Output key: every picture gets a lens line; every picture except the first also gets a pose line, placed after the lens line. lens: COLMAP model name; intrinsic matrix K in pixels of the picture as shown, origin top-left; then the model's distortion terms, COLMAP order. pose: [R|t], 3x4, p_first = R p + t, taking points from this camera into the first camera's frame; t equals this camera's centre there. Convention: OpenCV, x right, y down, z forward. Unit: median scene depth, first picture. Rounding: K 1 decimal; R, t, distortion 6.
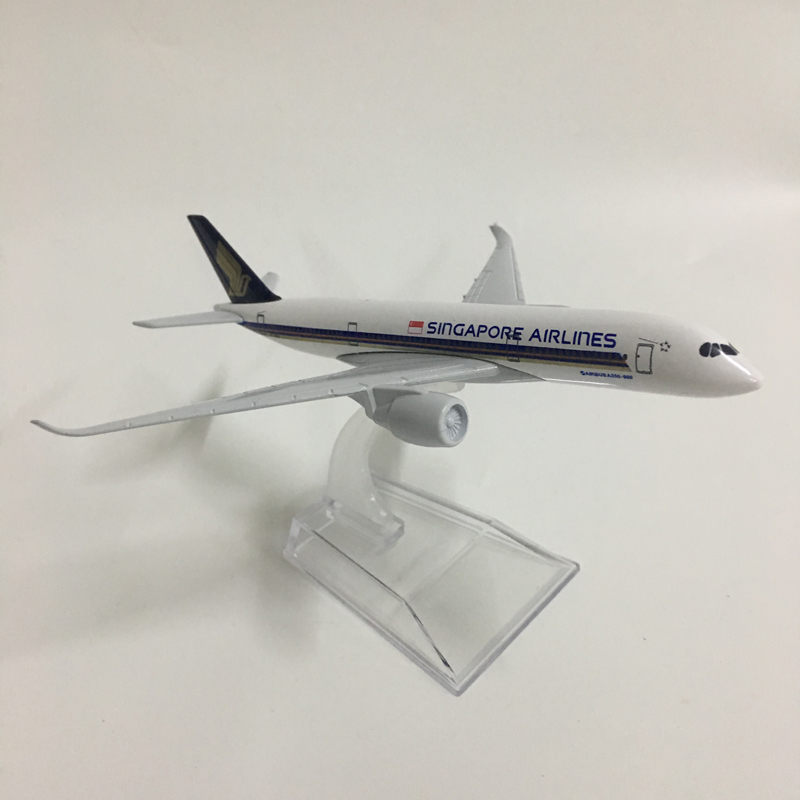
lens RADIAL K [[925.7, 0, 385.3], [0, 925.7, 400.5], [0, 0, 1]] dist [0.027718, -0.008323]
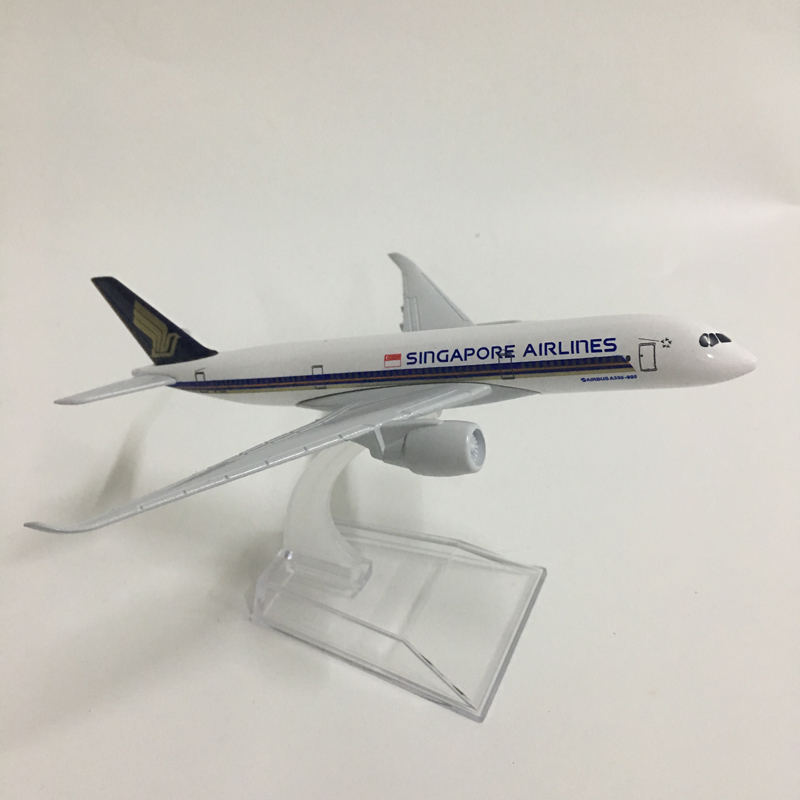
lens RADIAL K [[925.7, 0, 385.3], [0, 925.7, 400.5], [0, 0, 1]] dist [0.027718, -0.008323]
pose [[0.957621, -0.150158, 0.245792, -0.239848], [0.158947, 0.987154, -0.016201, -0.023747], [-0.240202, 0.054583, 0.969187, 0.050027]]
